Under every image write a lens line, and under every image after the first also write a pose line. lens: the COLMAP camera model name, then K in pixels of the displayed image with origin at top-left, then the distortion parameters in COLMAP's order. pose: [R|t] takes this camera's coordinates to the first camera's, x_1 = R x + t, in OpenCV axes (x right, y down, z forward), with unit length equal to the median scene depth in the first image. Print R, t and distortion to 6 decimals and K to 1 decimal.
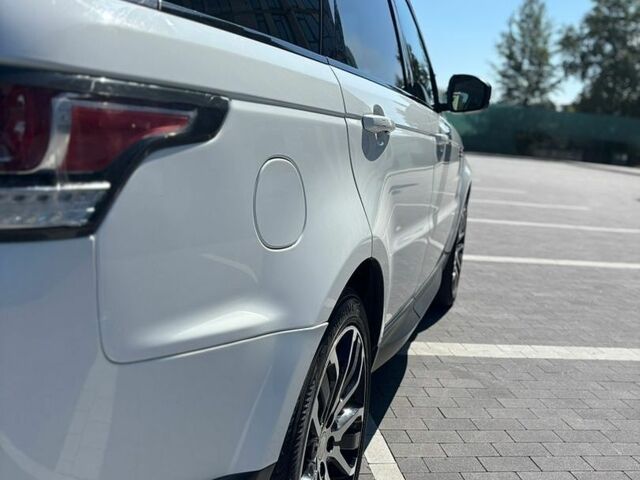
lens RADIAL K [[615.1, 0, 320.0], [0, 615.1, 240.0], [0, 0, 1]] dist [0.077870, -0.135712]
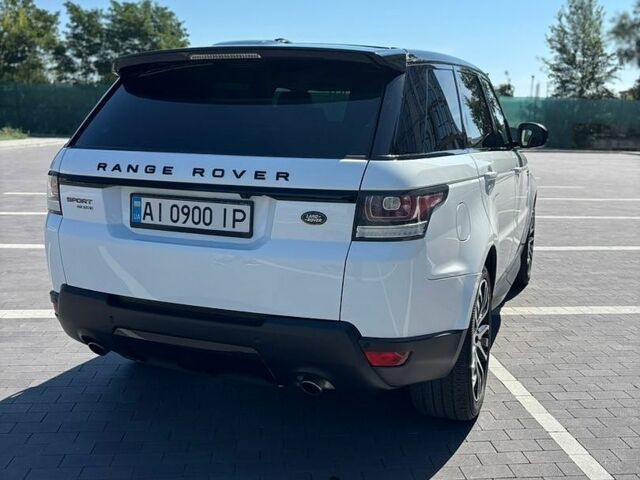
lens RADIAL K [[646.6, 0, 305.2], [0, 646.6, 239.0], [0, 0, 1]] dist [0.017379, 0.013666]
pose [[0.993812, -0.056051, -0.095893, -0.143923], [0.055007, 0.998395, -0.013491, 0.002325], [0.096495, 0.008132, 0.995300, -0.516164]]
